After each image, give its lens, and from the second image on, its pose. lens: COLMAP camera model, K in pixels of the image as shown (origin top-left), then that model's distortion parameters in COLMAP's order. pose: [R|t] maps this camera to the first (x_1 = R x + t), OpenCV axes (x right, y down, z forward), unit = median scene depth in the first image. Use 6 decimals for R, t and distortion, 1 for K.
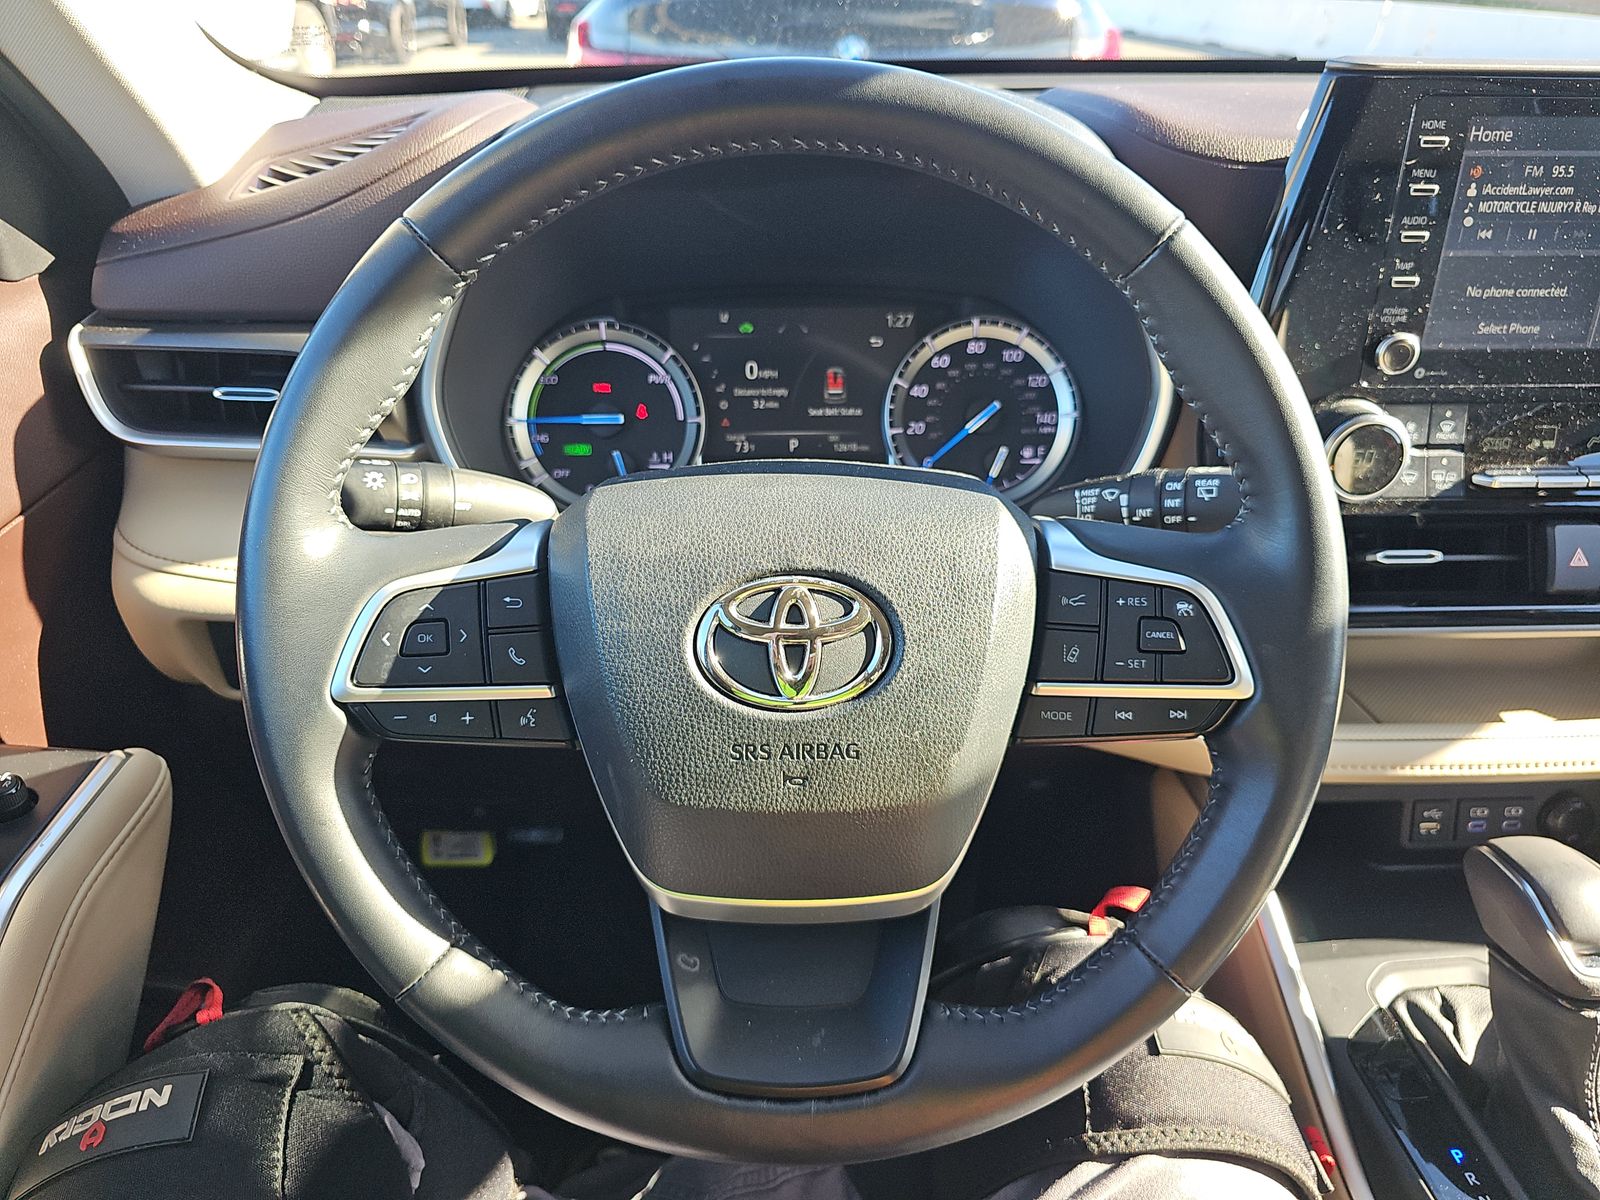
lens RADIAL K [[1066.6, 0, 802.3], [0, 1066.6, 593.5], [0, 0, 1]] dist [0.036331, -0.050146]
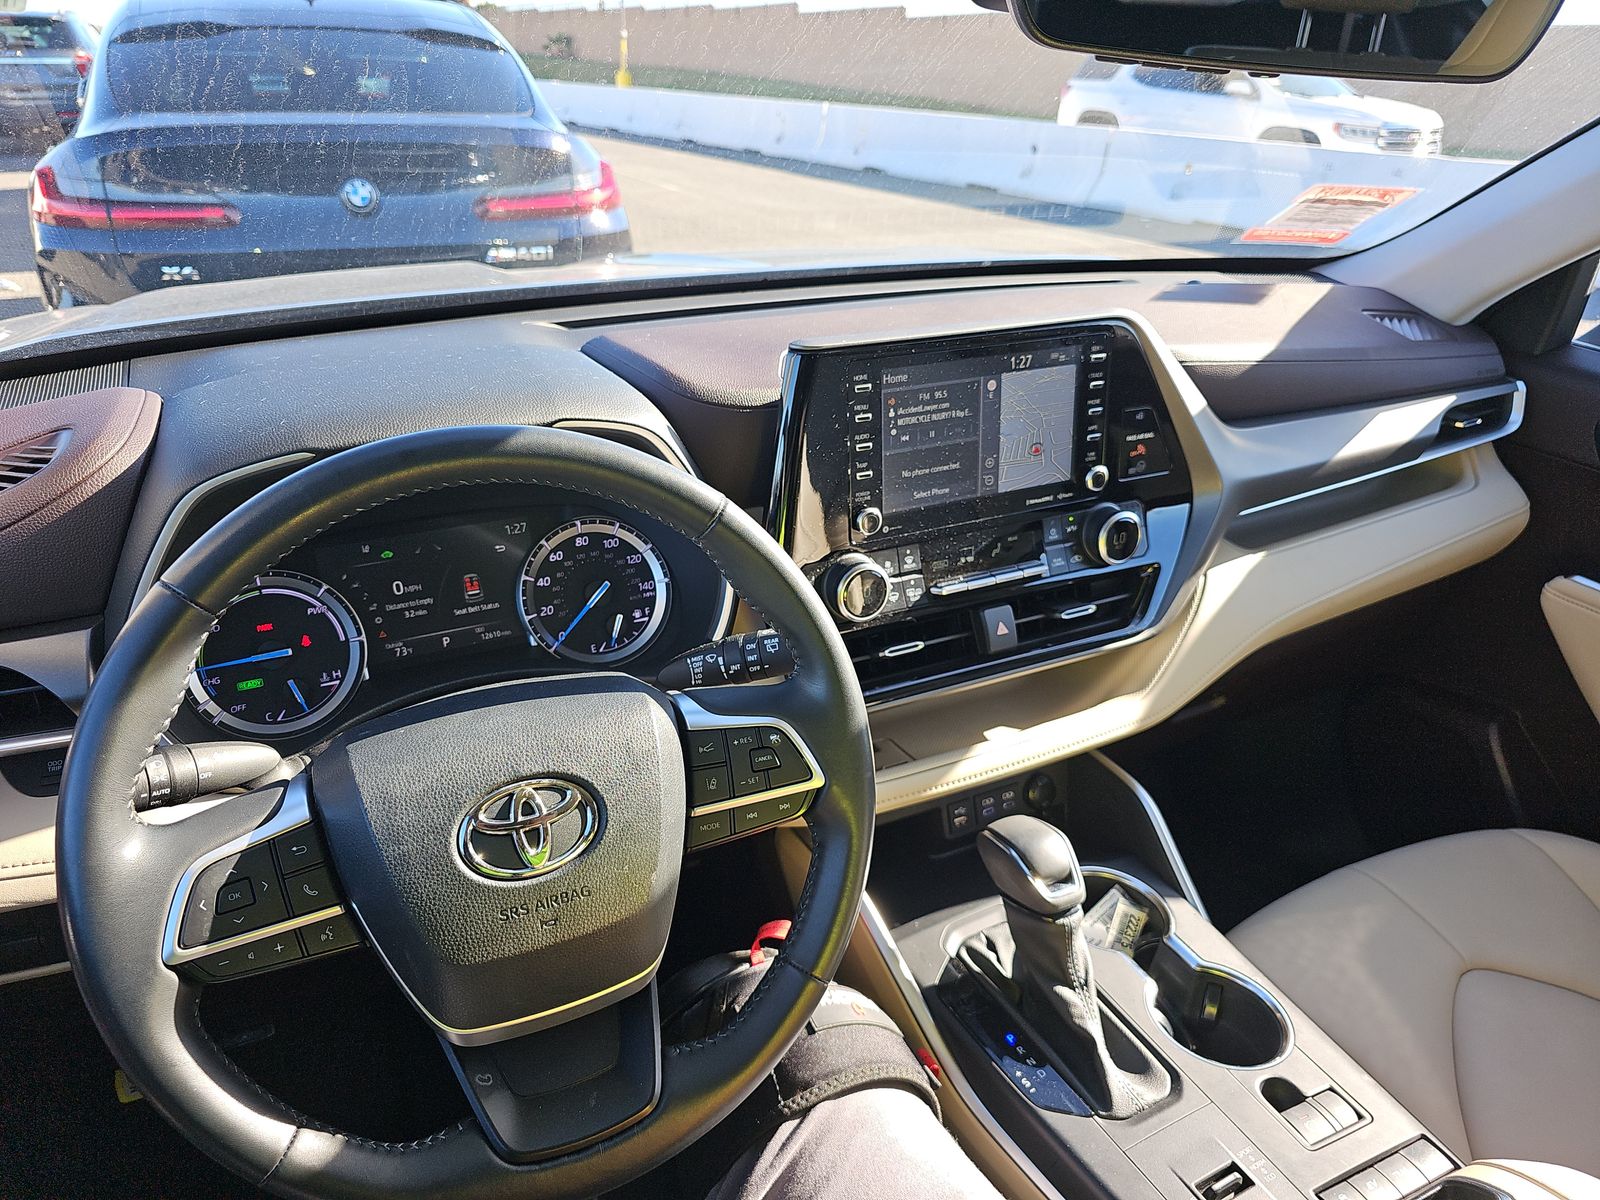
lens RADIAL K [[1066.6, 0, 802.3], [0, 1066.6, 593.5], [0, 0, 1]] dist [0.036331, -0.050146]
pose [[0.910990, -0.174214, 0.373828, -0.106773], [0.198639, 0.979687, -0.027507, -0.101875], [-0.361442, 0.099316, 0.927090, -0.338455]]
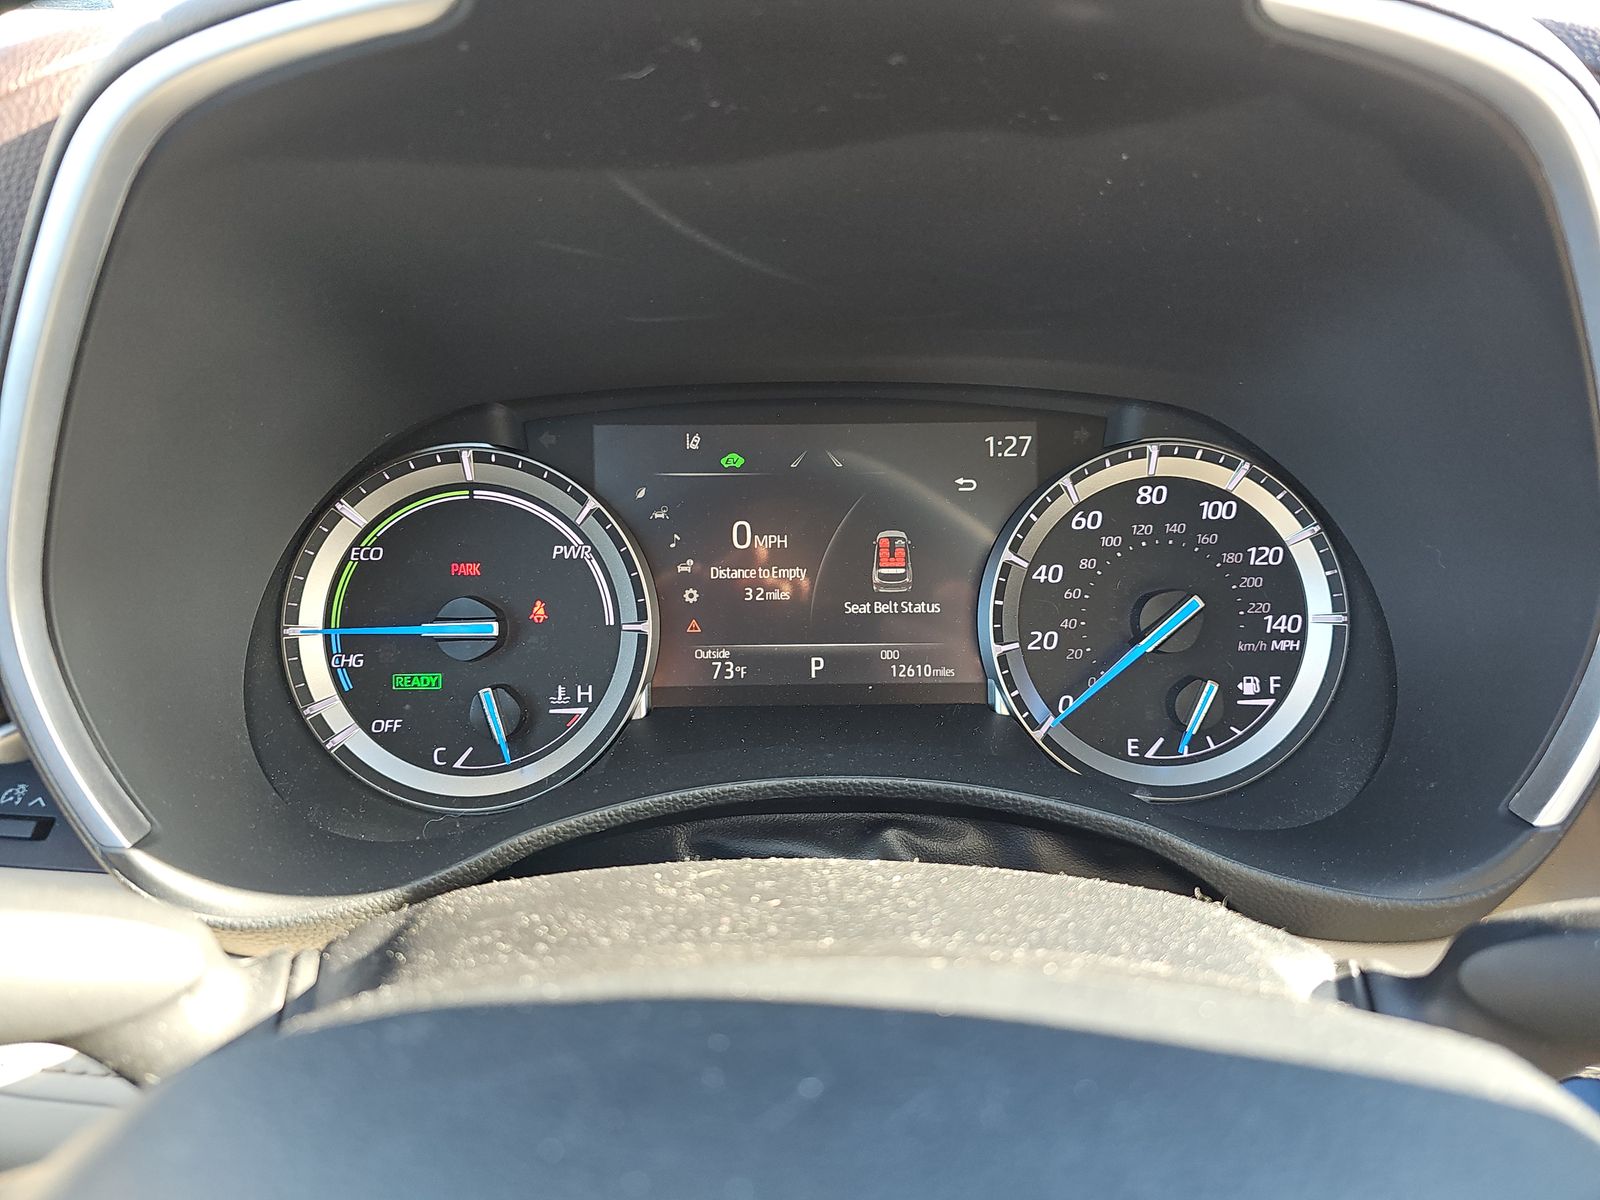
lens RADIAL K [[1066.6, 0, 802.3], [0, 1066.6, 593.5], [0, 0, 1]] dist [0.036331, -0.050146]
pose [[0.999950, 0.001901, -0.009838, -0.013303], [-0.002737, 0.996318, -0.085696, -0.165665], [0.009639, 0.085719, 0.996273, 0.570816]]
